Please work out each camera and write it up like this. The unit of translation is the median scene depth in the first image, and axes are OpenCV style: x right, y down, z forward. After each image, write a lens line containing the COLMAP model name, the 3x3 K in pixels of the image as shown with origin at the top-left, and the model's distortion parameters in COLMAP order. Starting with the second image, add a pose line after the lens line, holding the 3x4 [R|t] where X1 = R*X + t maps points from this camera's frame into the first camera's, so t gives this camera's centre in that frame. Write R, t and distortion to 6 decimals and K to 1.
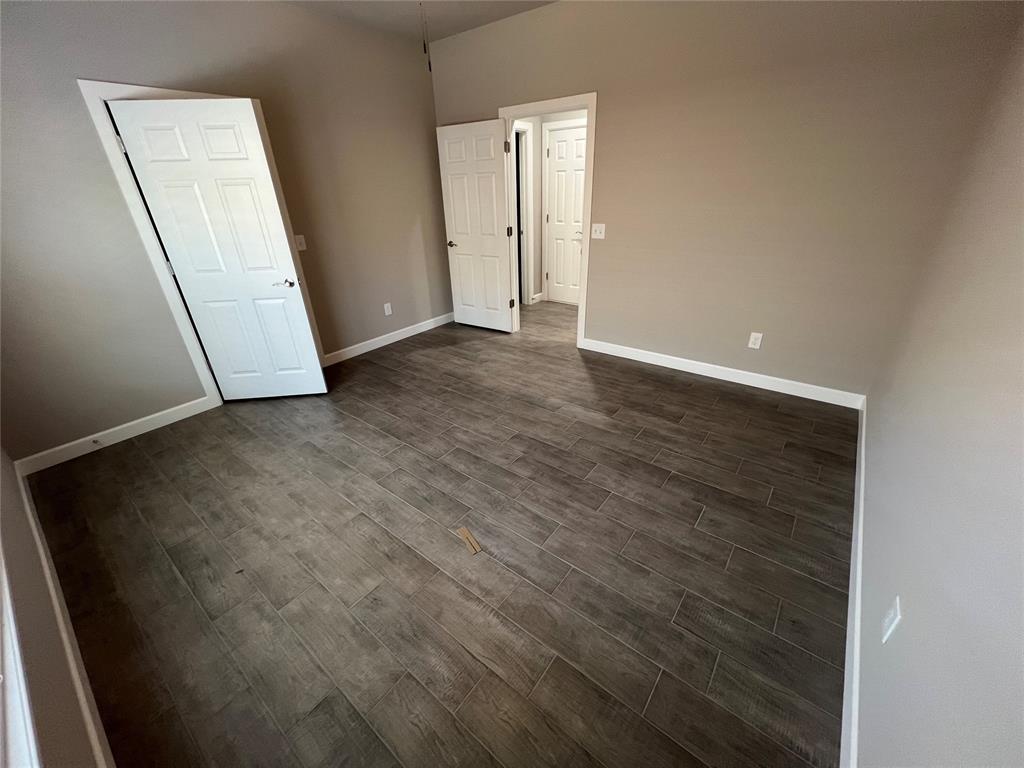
lens RADIAL K [[409.5, 0, 511.1], [0, 409.5, 384.9], [0, 0, 1]] dist [-0.001628, -0.000094]
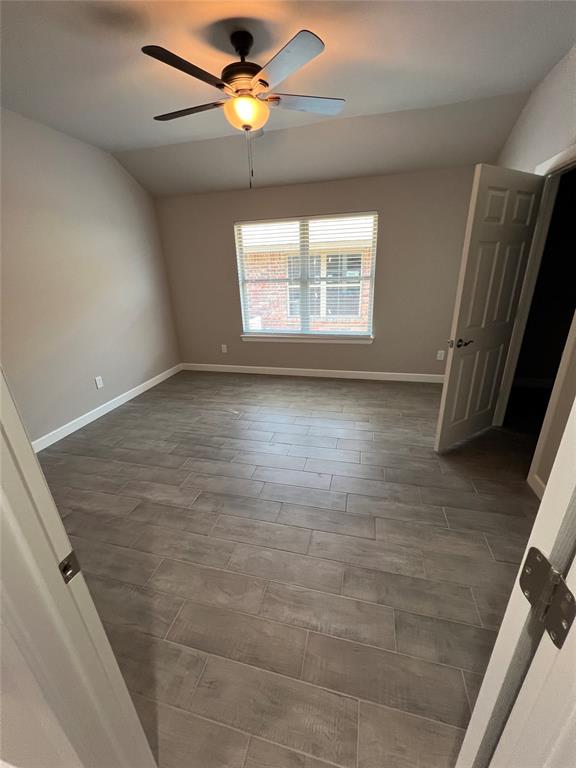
lens RADIAL K [[307.1, 0, 288.6], [0, 307.1, 383.6], [0, 0, 1]] dist [-0.001628, -0.000094]
pose [[-0.911703, 0.207697, -0.354484, 0.153914], [-0.119859, 0.690817, 0.713025, -0.812519], [0.392977, 0.692556, -0.604926, 1.651119]]
